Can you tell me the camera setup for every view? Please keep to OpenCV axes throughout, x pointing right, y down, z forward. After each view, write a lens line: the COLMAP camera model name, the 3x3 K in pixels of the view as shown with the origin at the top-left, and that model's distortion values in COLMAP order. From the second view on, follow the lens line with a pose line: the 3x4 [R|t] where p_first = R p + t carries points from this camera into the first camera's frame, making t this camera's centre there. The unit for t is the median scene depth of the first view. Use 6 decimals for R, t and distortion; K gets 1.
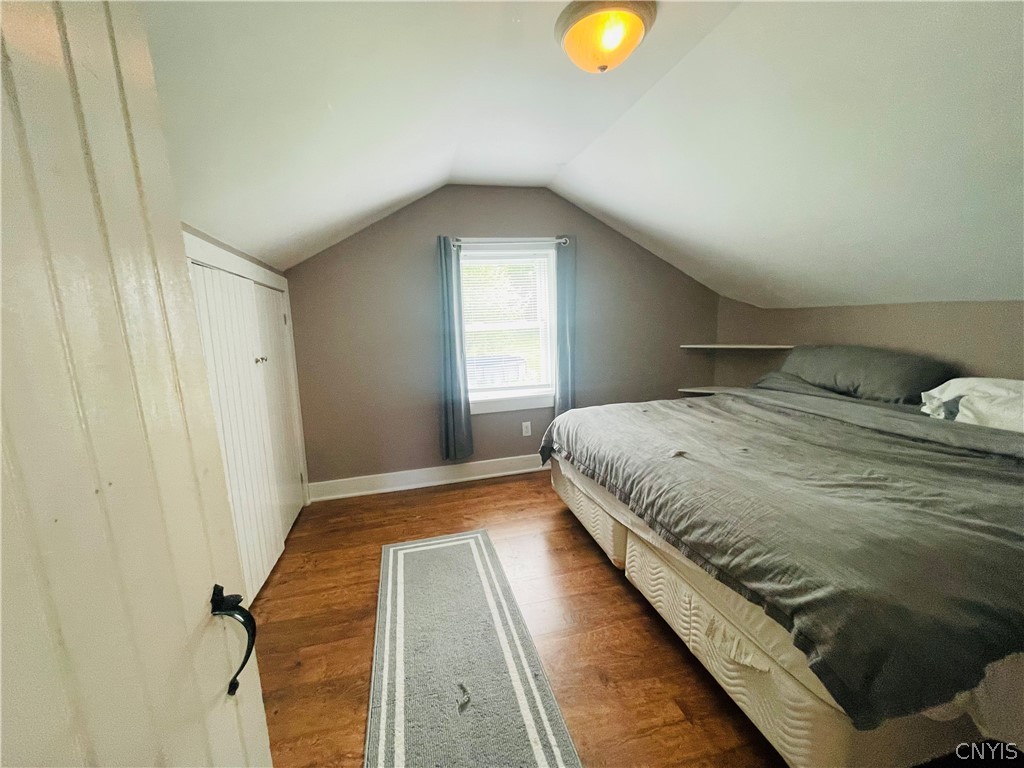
lens RADIAL K [[411.2, 0, 506.1], [0, 411.2, 384.1], [0, 0, 1]] dist [-0.007851, 0.003208]
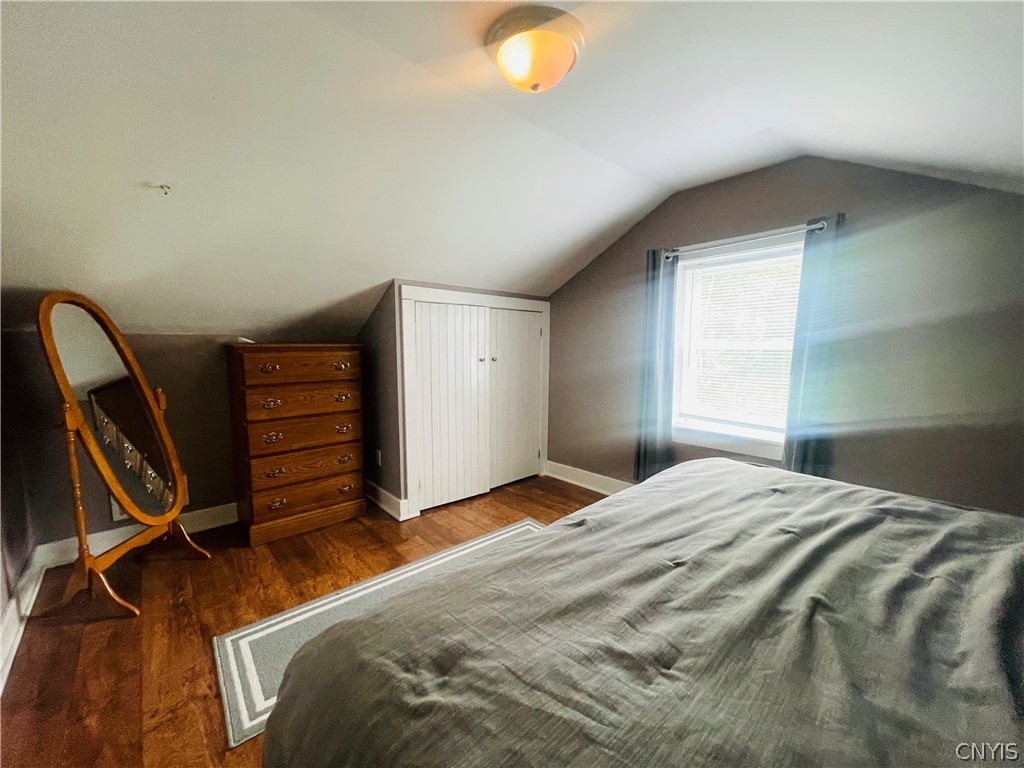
lens RADIAL K [[411.2, 0, 507.3], [0, 411.2, 392.3], [0, 0, 1]] dist [-0.007851, 0.003208]
pose [[0.482592, 0.144630, -0.863821, 0.555518], [-0.147068, 0.985649, 0.082865, -0.057387], [0.863409, 0.087050, 0.496937, 0.245415]]
